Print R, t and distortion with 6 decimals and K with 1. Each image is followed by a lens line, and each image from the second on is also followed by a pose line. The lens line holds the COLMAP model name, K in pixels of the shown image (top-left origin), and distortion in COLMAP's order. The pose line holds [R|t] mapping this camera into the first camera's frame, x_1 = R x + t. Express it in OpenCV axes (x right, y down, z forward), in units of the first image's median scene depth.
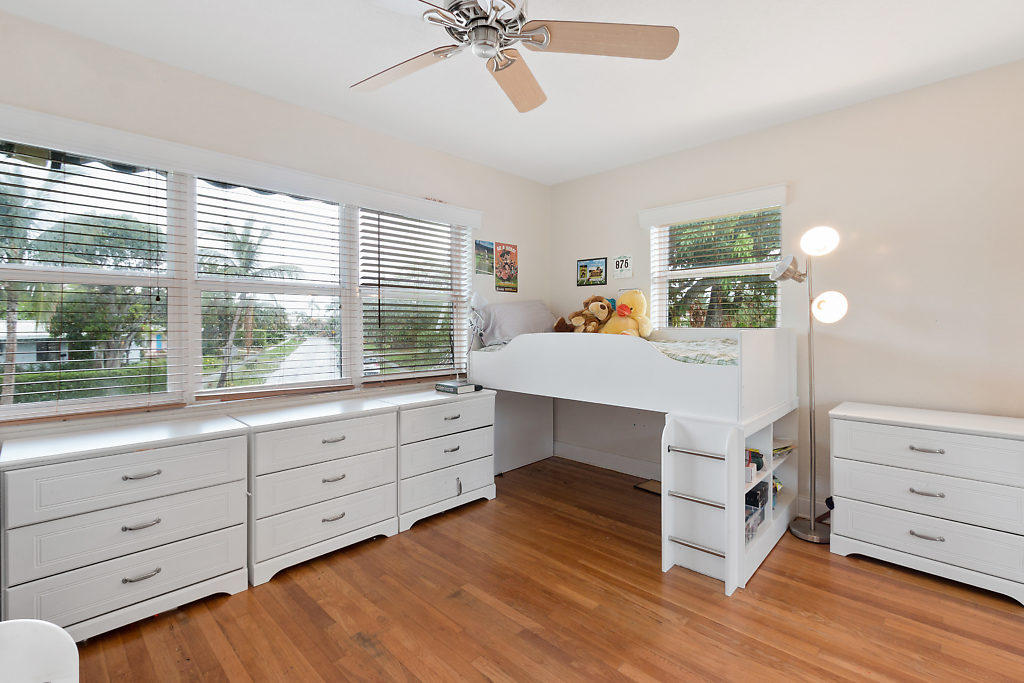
lens RADIAL K [[487.4, 0, 511.6], [0, 487.4, 321.5], [0, 0, 1]] dist [0.001597, 0.000817]
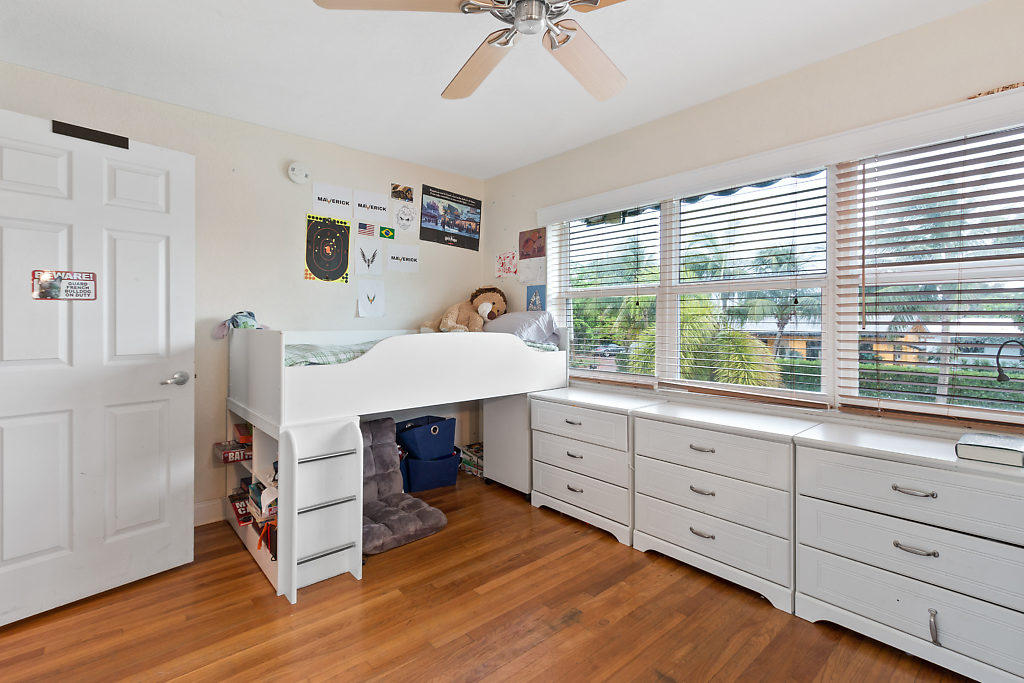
lens RADIAL K [[487.4, 0, 511.6], [0, 487.4, 321.5], [0, 0, 1]] dist [0.001597, 0.000817]
pose [[-0.103168, -0.007020, -0.994639, 0.625594], [-0.006086, 0.999961, -0.006427, 0.013641], [0.994645, 0.005390, -0.103207, 0.787715]]
